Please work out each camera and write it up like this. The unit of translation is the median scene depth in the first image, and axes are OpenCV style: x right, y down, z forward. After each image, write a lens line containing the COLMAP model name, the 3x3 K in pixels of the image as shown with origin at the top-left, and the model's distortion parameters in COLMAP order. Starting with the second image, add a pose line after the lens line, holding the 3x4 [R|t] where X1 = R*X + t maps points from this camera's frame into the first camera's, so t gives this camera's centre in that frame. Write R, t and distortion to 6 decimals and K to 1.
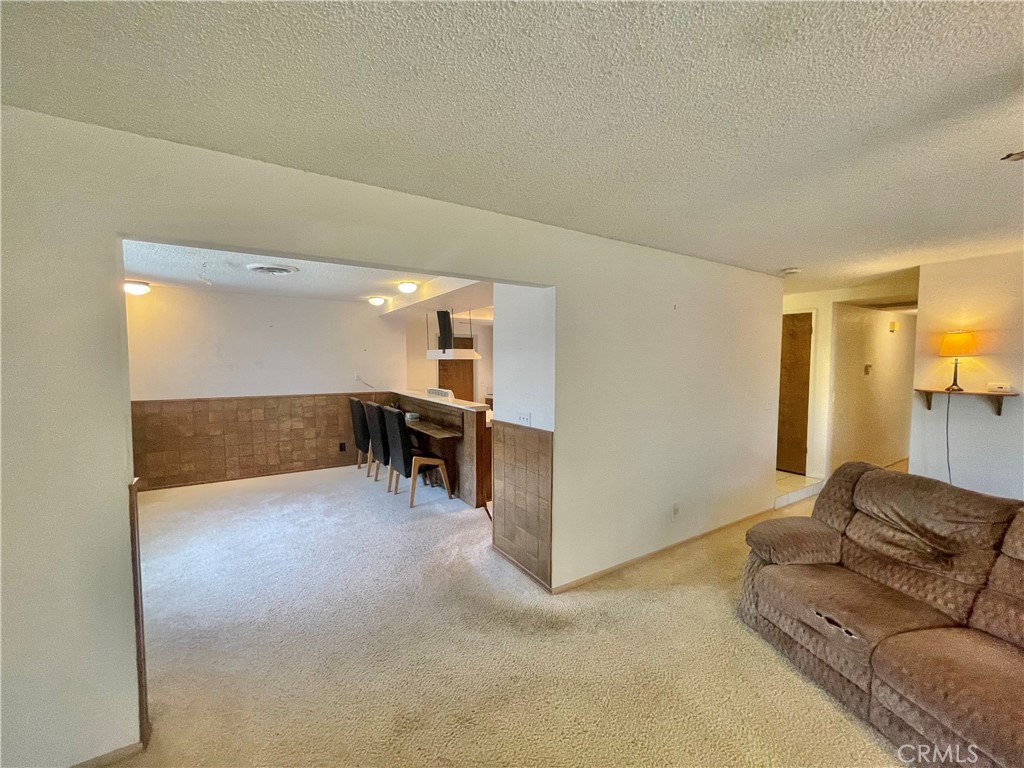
lens RADIAL K [[414.5, 0, 505.2], [0, 414.5, 384.0], [0, 0, 1]] dist [0.000627, 0.000242]
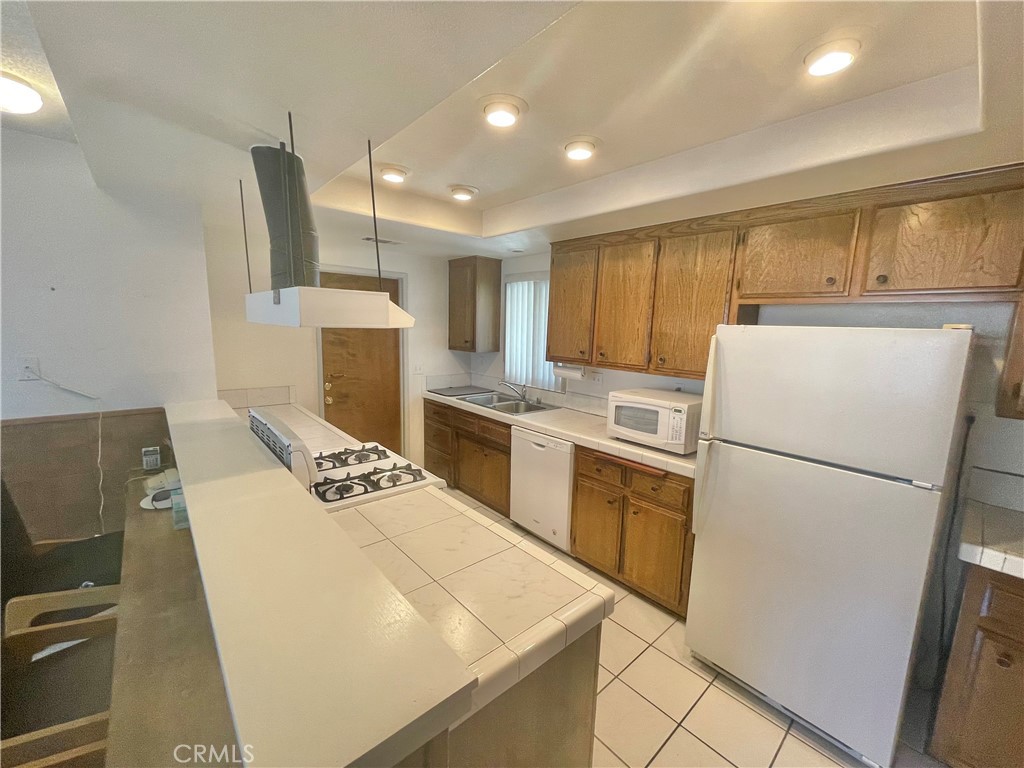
lens RADIAL K [[414.5, 0, 512.5], [0, 414.5, 385.8], [0, 0, 1]] dist [0.000627, 0.000242]
pose [[0.987288, 0.004913, 0.158868, -0.045212], [-0.019951, 0.995448, 0.093199, -0.061991], [-0.157687, -0.095183, 0.982891, 0.899150]]
